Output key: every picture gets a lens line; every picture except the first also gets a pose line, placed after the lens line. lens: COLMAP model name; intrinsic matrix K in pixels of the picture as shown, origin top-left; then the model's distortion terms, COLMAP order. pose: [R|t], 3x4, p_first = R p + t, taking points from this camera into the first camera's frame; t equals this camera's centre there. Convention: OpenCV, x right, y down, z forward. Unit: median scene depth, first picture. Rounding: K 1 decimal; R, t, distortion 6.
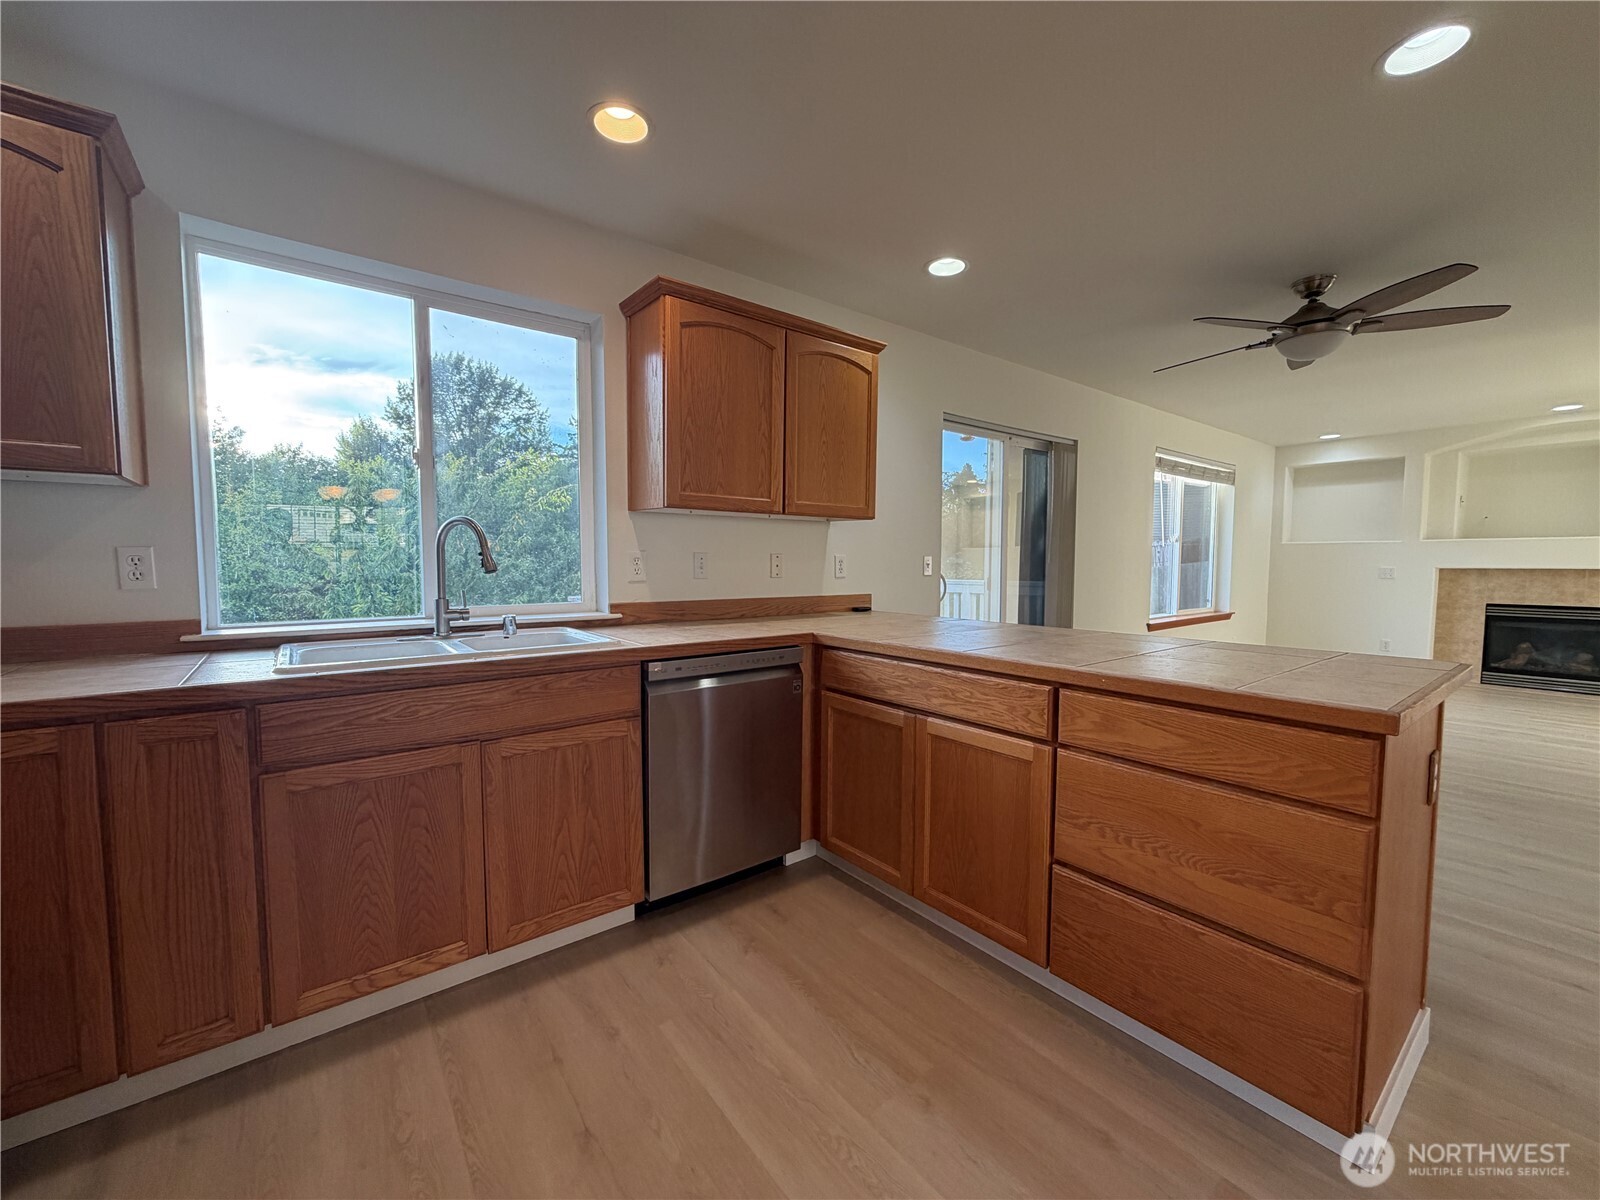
lens RADIAL K [[637.5, 0, 792.2], [0, 637.5, 602.1], [0, 0, 1]] dist [-0.001053, 0.000258]
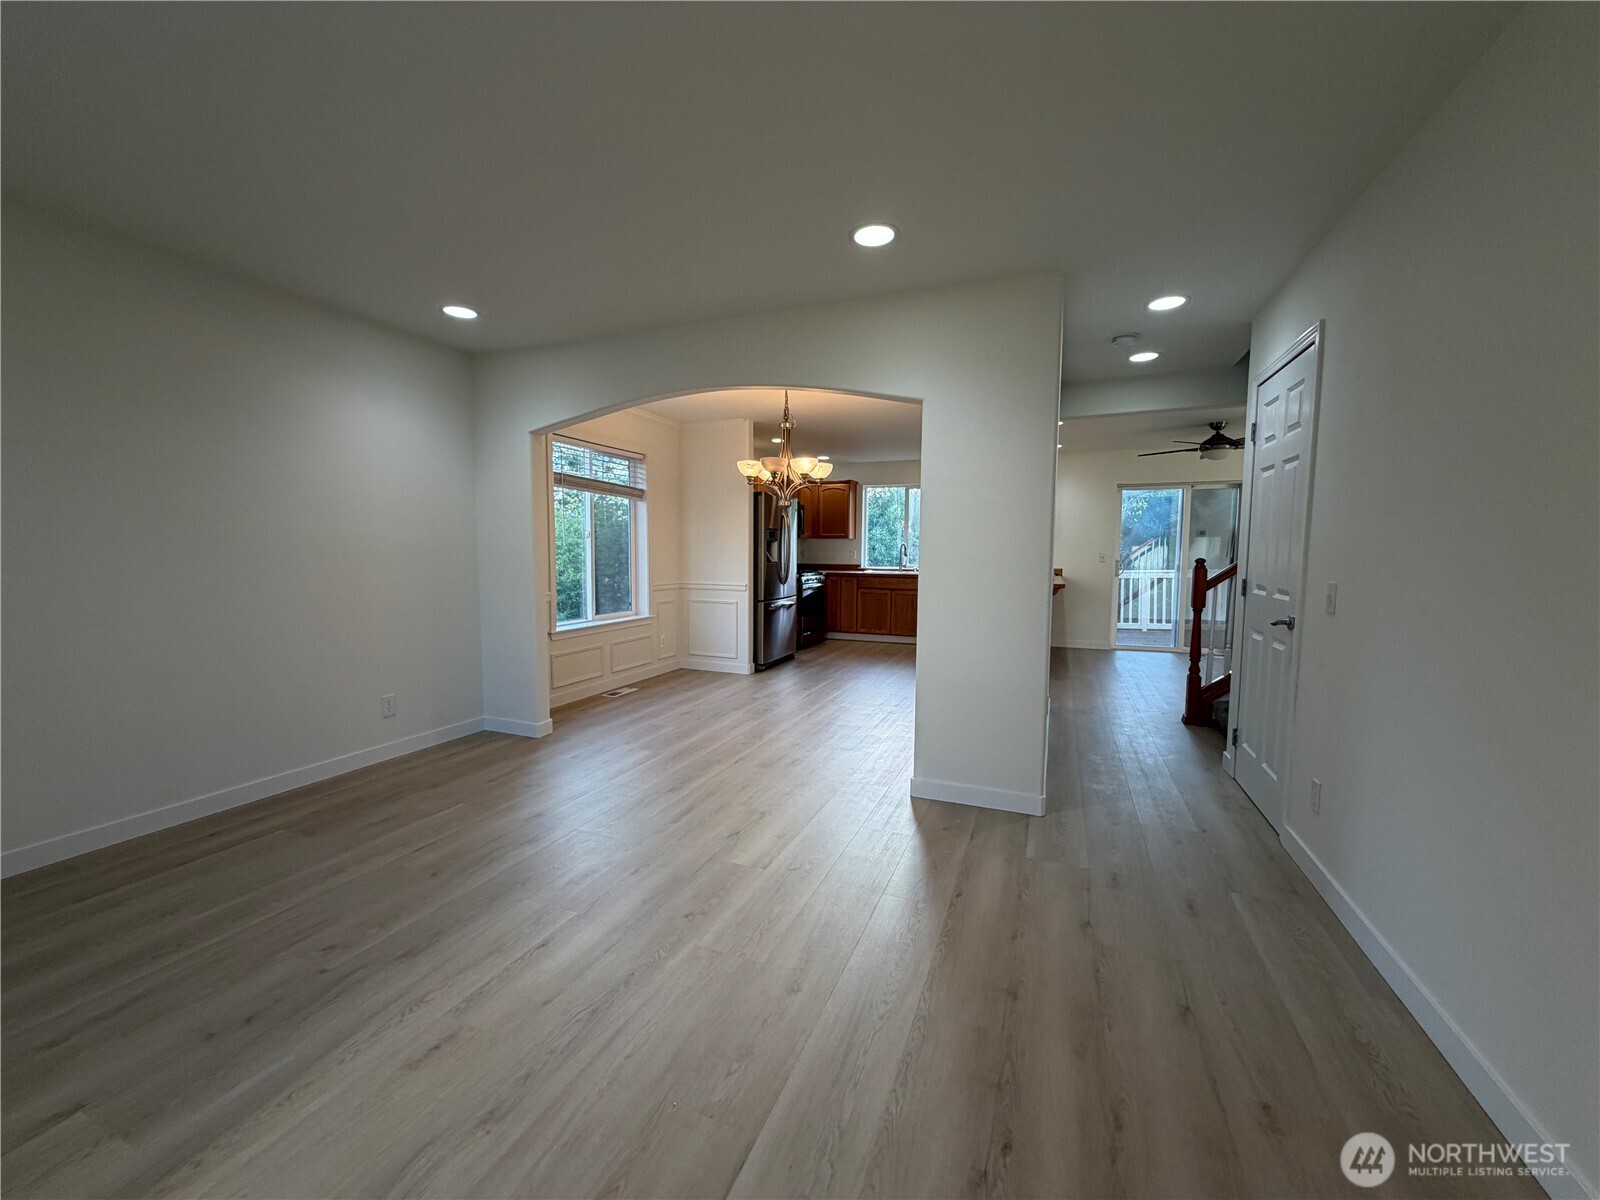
lens RADIAL K [[637.5, 0, 792.2], [0, 637.5, 602.1], [0, 0, 1]] dist [-0.001053, 0.000258]
pose [[0.501354, 0.075104, -0.861977, 2.179701], [-0.061870, 0.996787, 0.050865, 0.069400], [0.863028, 0.027829, 0.504390, -1.381650]]
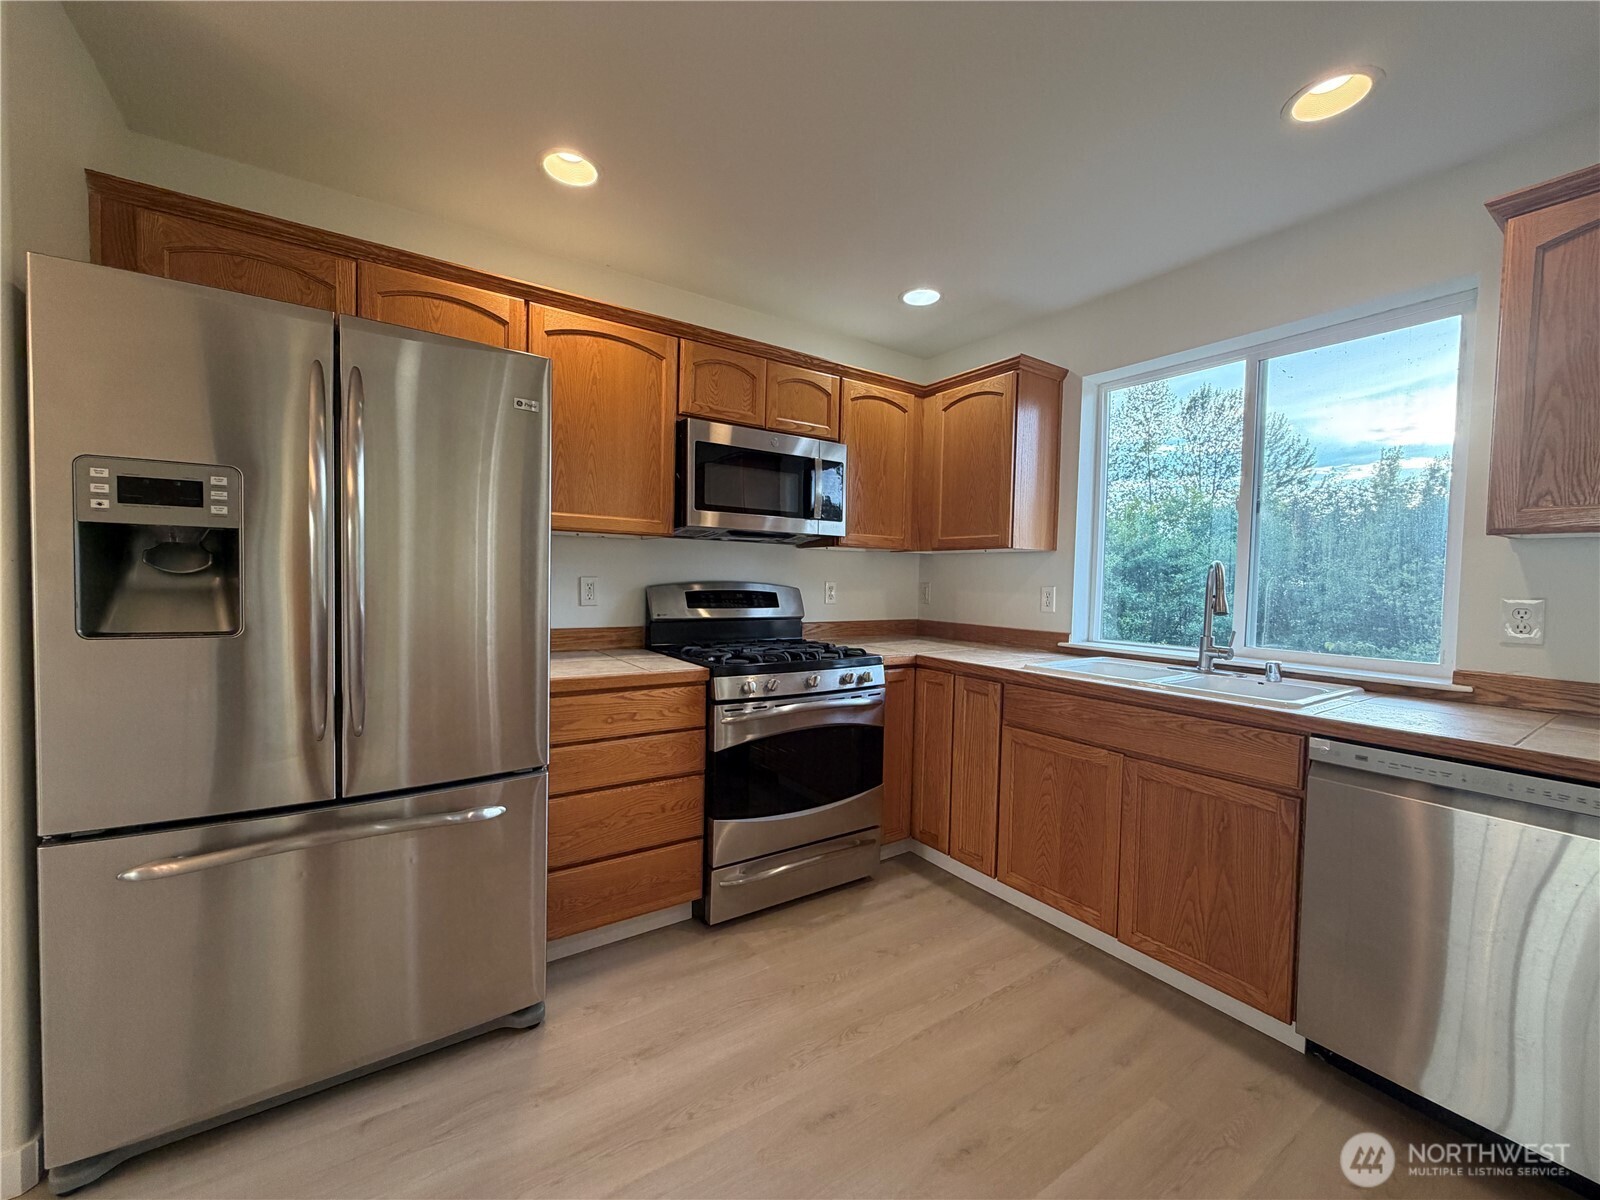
lens RADIAL K [[637.5, 0, 792.2], [0, 637.5, 602.1], [0, 0, 1]] dist [-0.001053, 0.000258]
pose [[-0.061155, 0.036477, -0.997461, 0.456492], [-0.085897, 0.995432, 0.041669, -0.038115], [0.994425, 0.088228, -0.057743, 0.278756]]
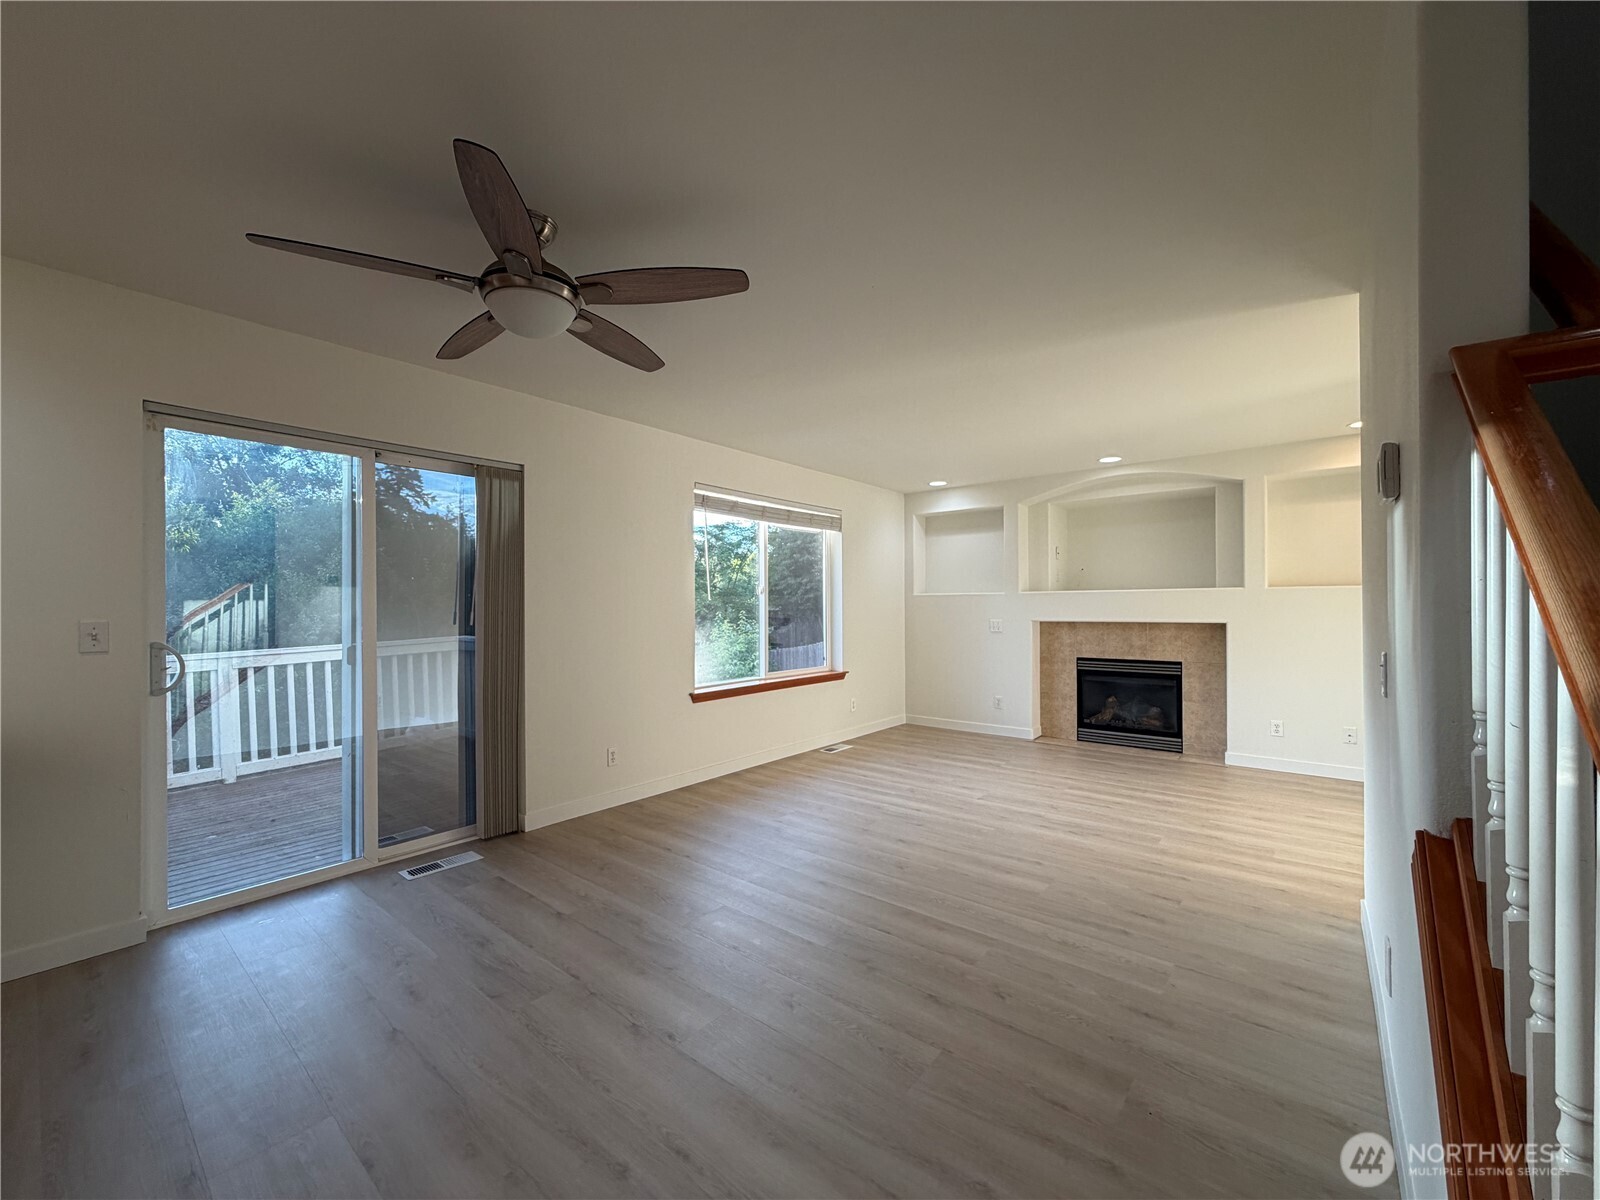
lens RADIAL K [[637.5, 0, 792.2], [0, 637.5, 602.1], [0, 0, 1]] dist [-0.001053, 0.000258]
pose [[0.975047, -0.002052, 0.221990, 1.041710], [0.018216, 0.997325, -0.070791, -0.048584], [-0.221251, 0.073069, 0.972476, 0.332638]]
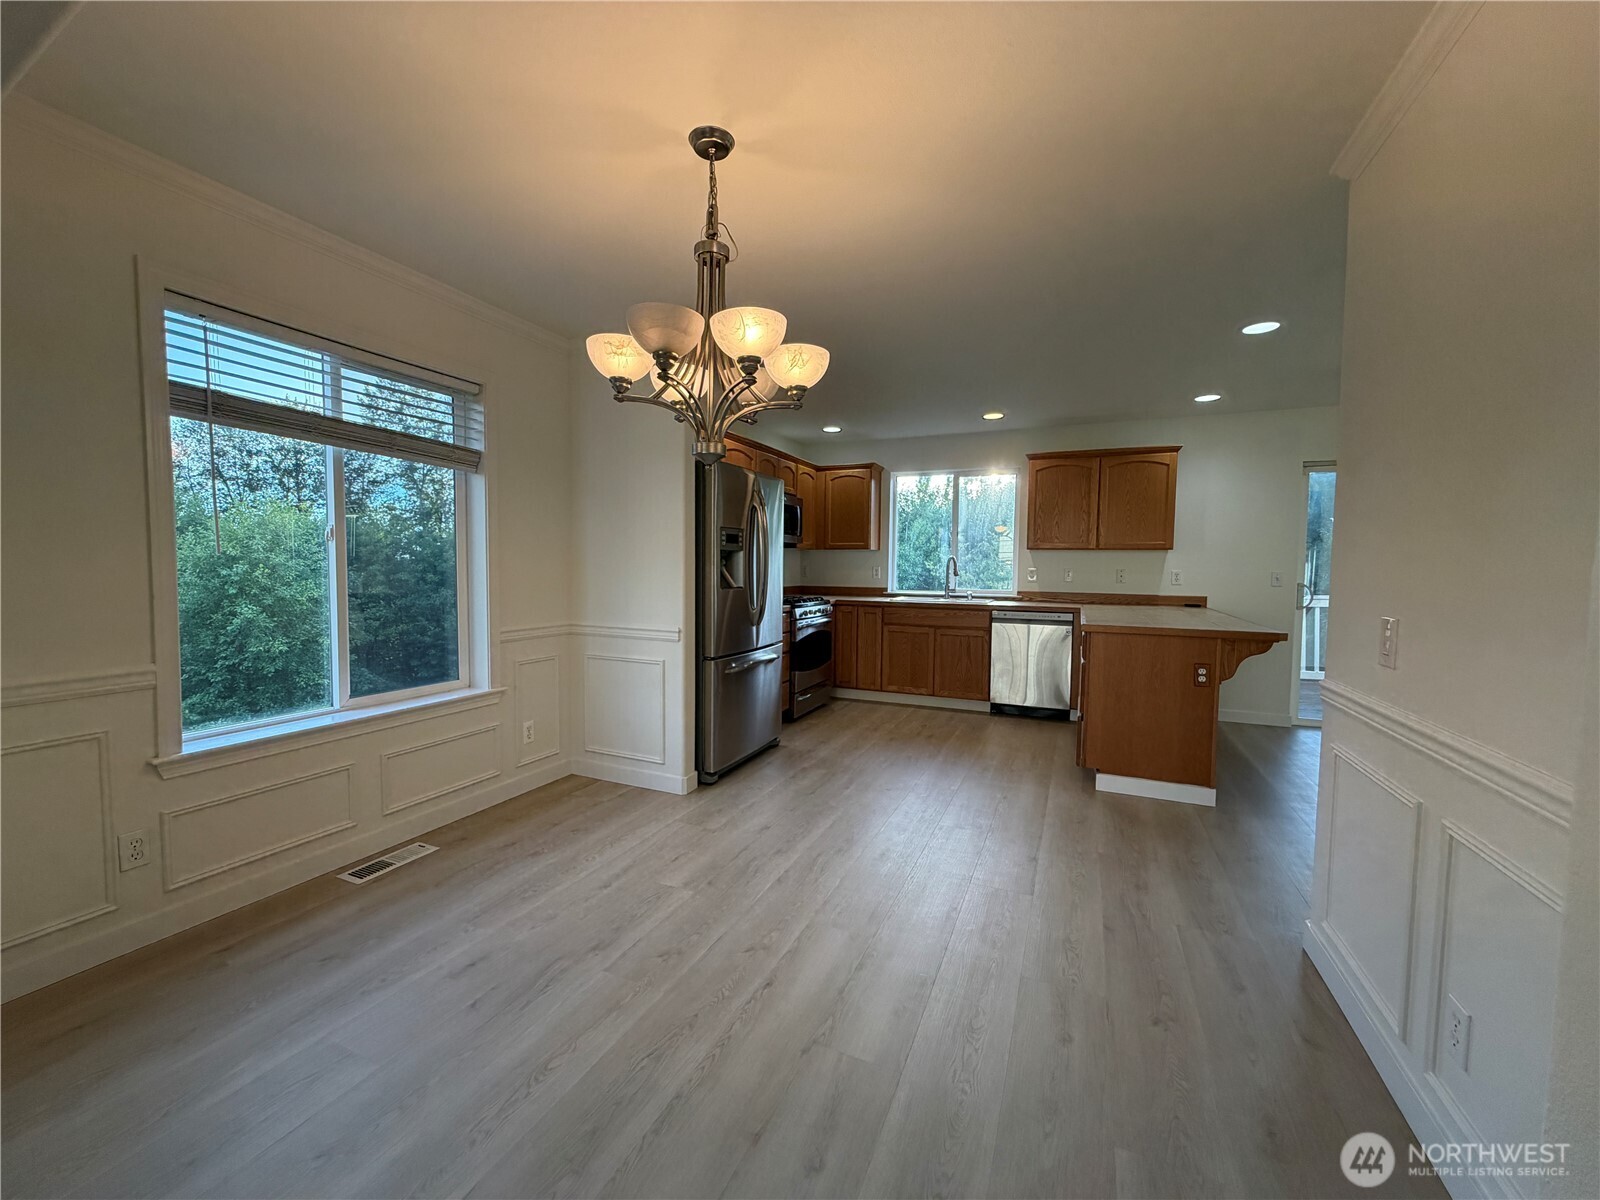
lens RADIAL K [[637.5, 0, 792.2], [0, 637.5, 602.1], [0, 0, 1]] dist [-0.001053, 0.000258]
pose [[0.473445, 0.055426, -0.879078, 1.278626], [-0.065357, 0.997478, 0.027692, 0.029875], [0.878395, 0.044344, 0.475873, -0.750750]]
